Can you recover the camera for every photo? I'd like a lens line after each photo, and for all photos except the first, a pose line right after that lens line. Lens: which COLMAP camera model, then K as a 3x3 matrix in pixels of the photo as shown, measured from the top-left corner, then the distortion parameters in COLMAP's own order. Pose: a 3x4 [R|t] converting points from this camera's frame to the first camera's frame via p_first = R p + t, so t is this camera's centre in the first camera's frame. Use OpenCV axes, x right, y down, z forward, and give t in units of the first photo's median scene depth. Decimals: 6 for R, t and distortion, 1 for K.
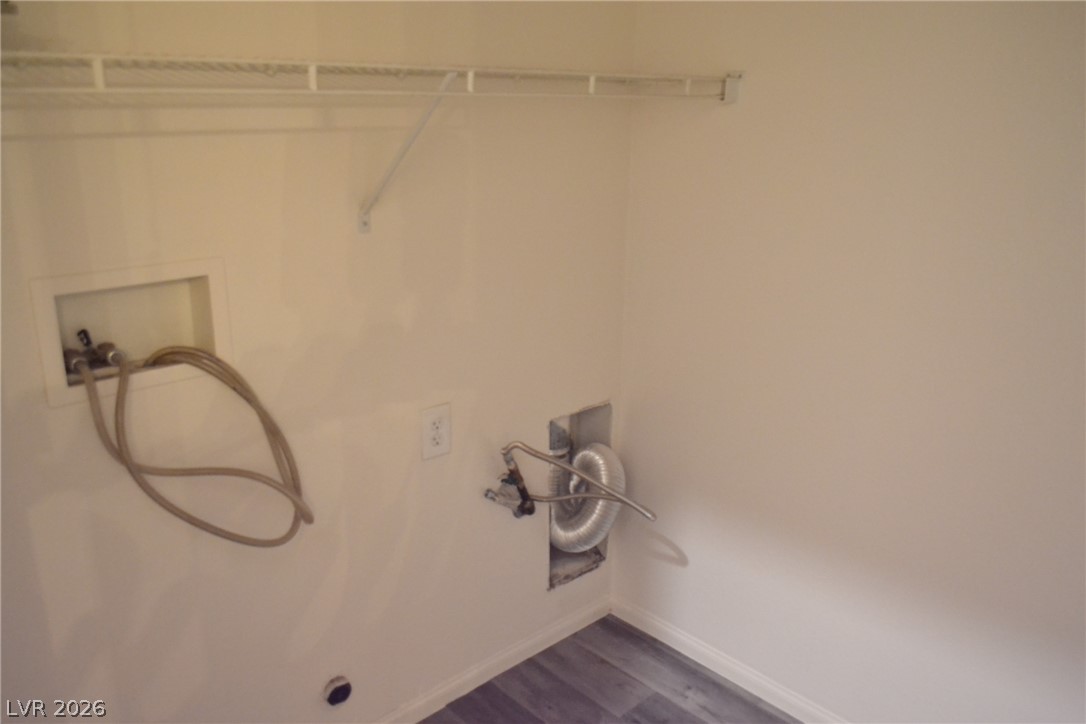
lens RADIAL K [[863.9, 0, 541.3], [0, 863.9, 362.2], [0, 0, 1]] dist [-0.011479, 0.001904]
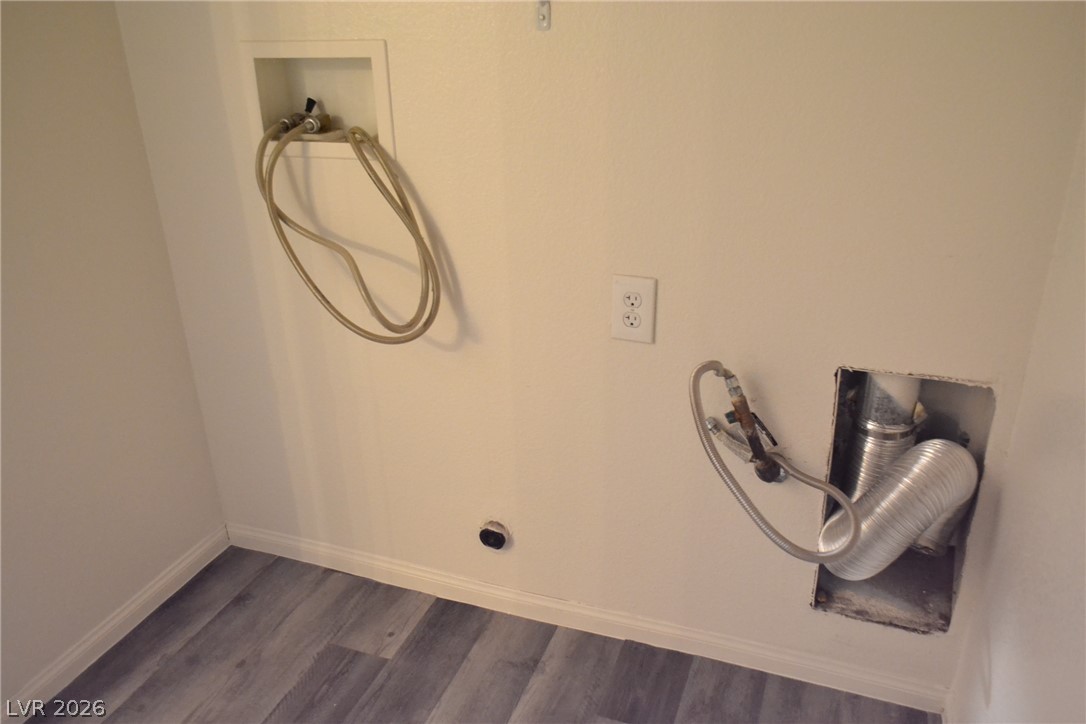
lens RADIAL K [[863.9, 0, 541.0], [0, 863.9, 362.1], [0, 0, 1]] dist [-0.011479, 0.001904]
pose [[0.435764, 0.334069, -0.835768, 0.451438], [-0.237572, 0.938328, 0.251196, -0.045734], [0.868141, 0.089093, 0.488255, 0.479777]]
